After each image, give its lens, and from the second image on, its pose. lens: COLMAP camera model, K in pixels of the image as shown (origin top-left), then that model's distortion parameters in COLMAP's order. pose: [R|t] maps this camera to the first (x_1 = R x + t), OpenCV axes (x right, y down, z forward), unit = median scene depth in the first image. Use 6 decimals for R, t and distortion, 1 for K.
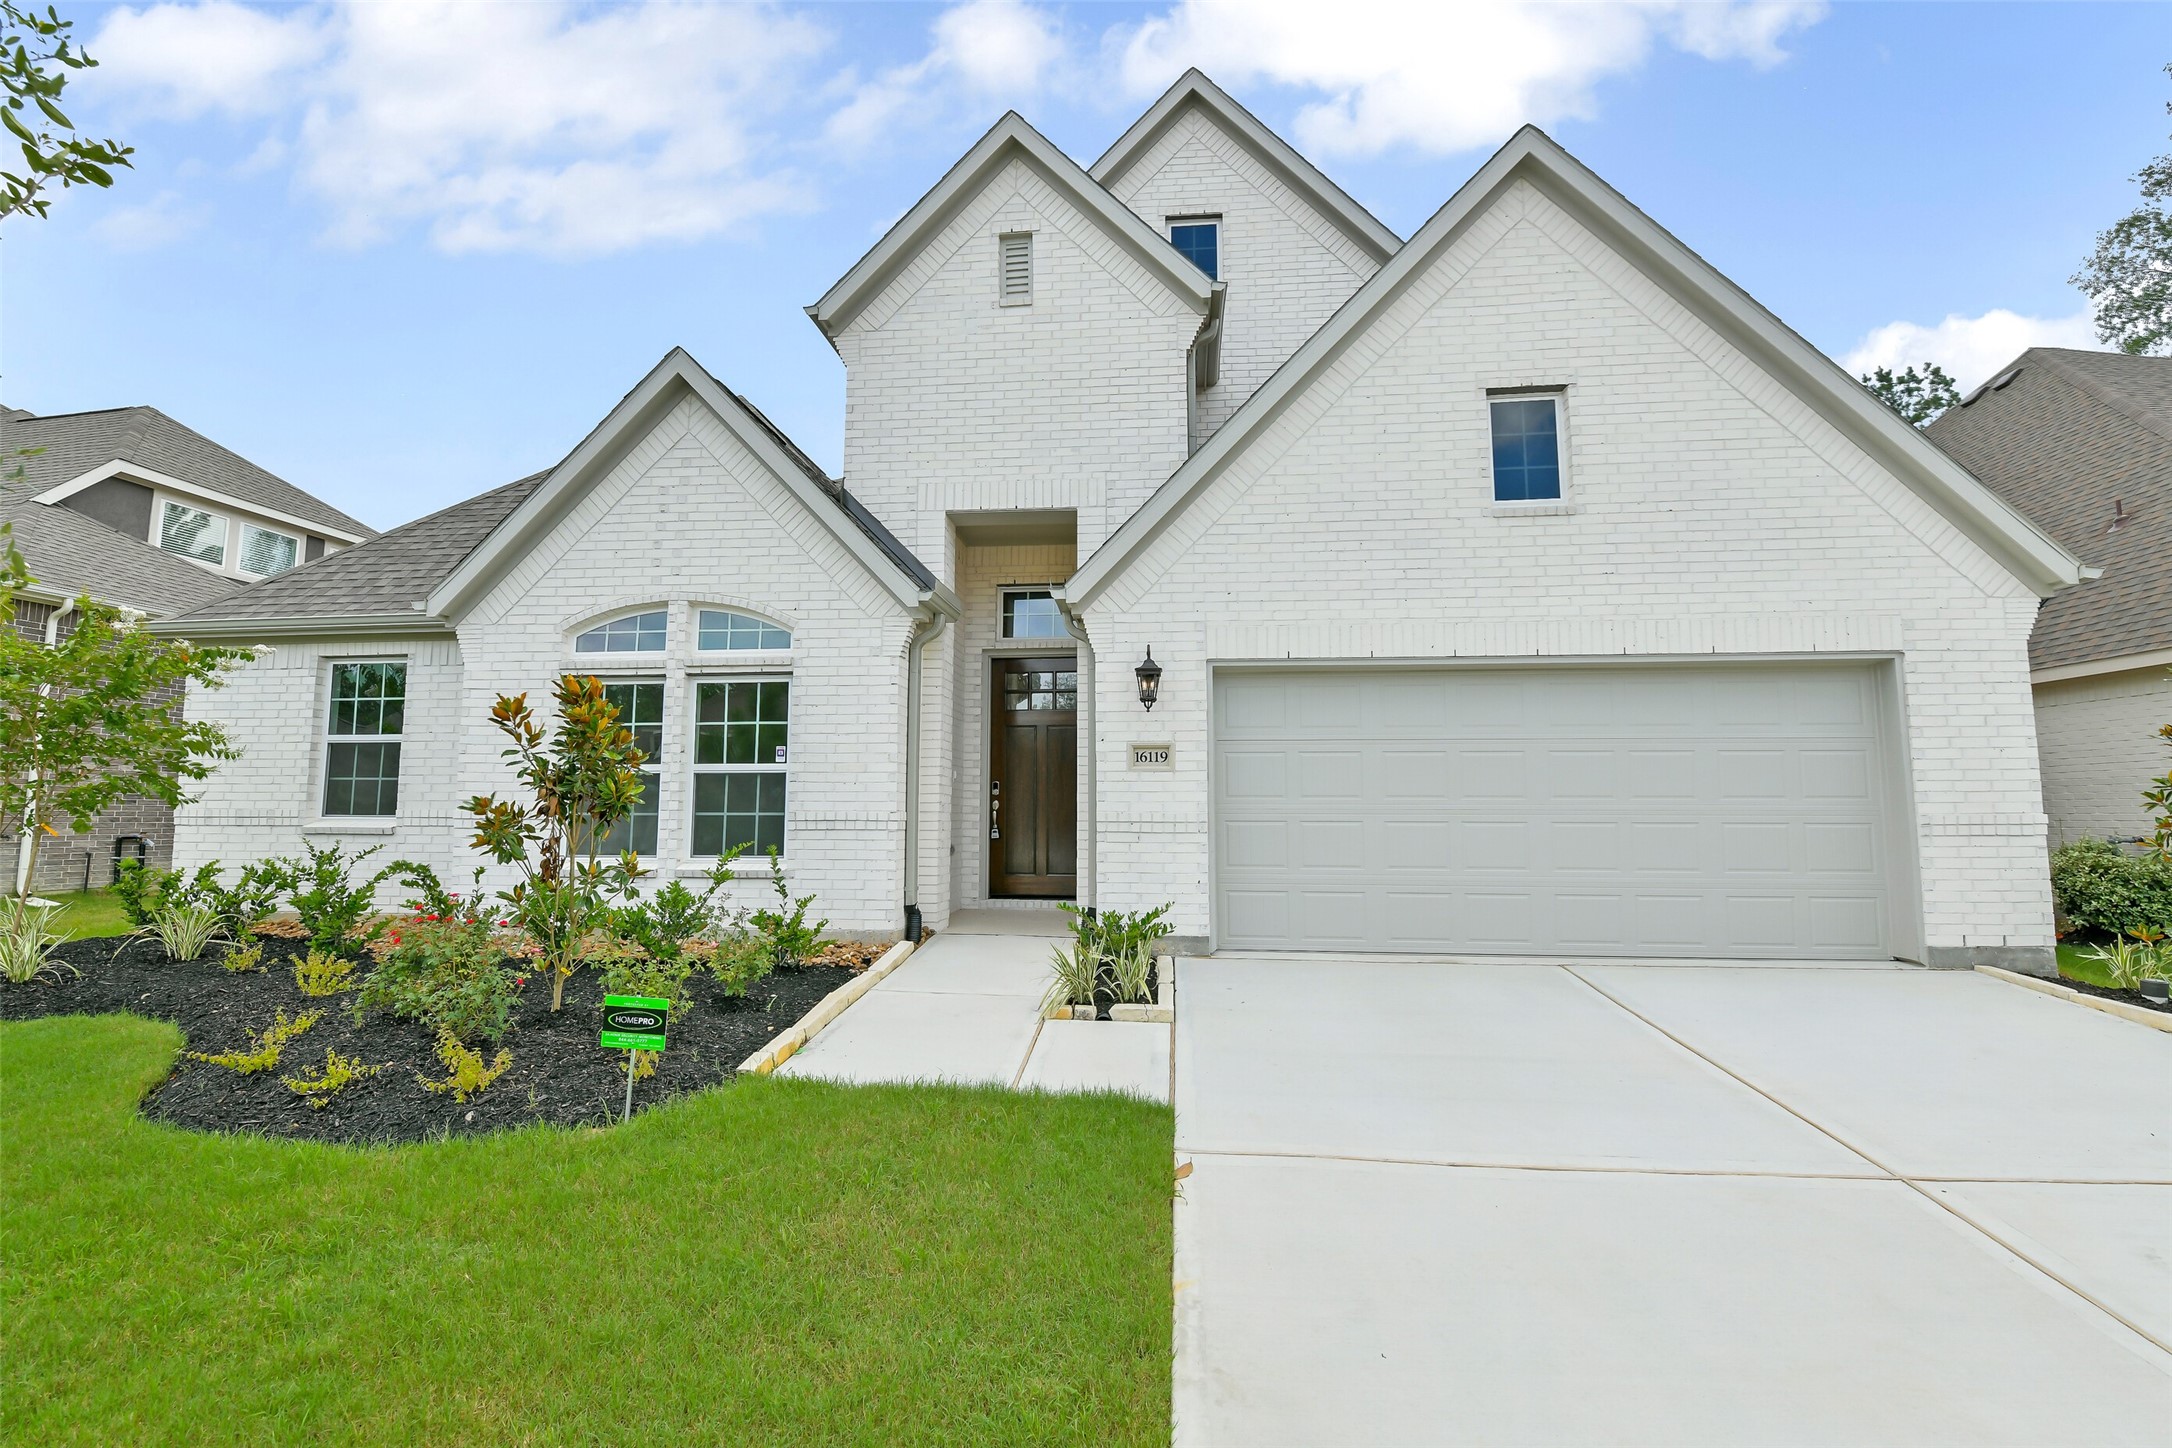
lens RADIAL K [[939.5, 0, 1085.7], [0, 939.5, 727.7], [0, 0, 1]] dist [-0.008859, -0.006235]
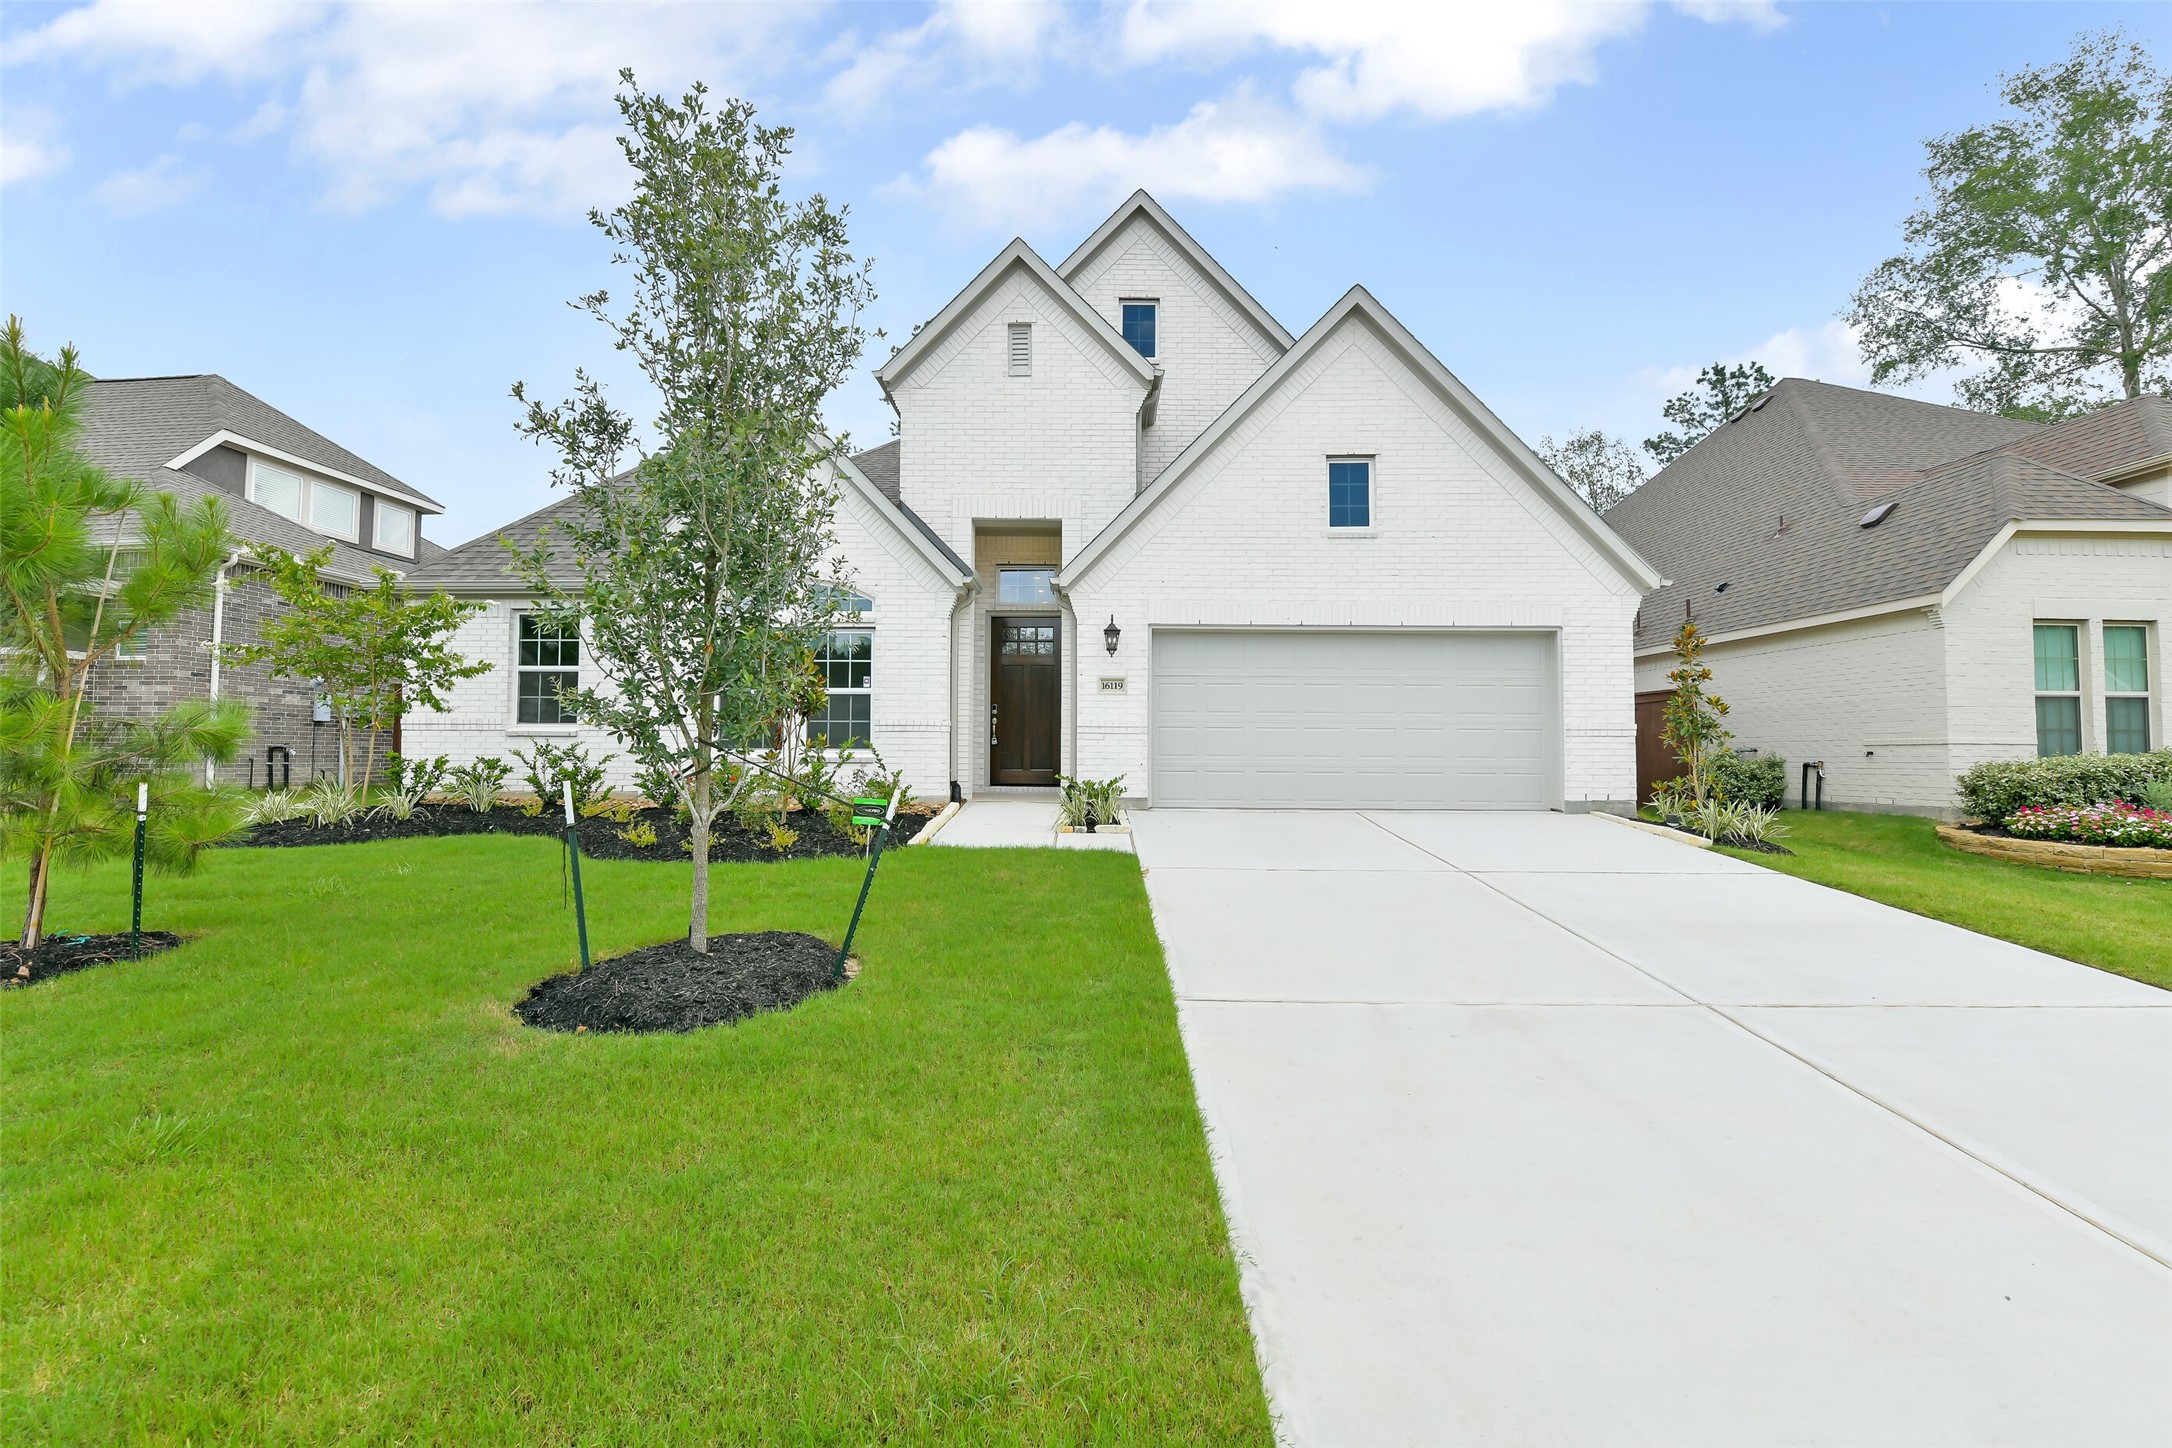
lens RADIAL K [[939.5, 0, 1082.9], [0, 939.5, 720.5], [0, 0, 1]] dist [-0.008859, -0.006235]
pose [[0.996322, 0.007043, 0.085401, -0.106746], [-0.011677, 0.998479, 0.053885, 0.005134], [-0.084891, -0.054684, 0.994889, -0.532846]]
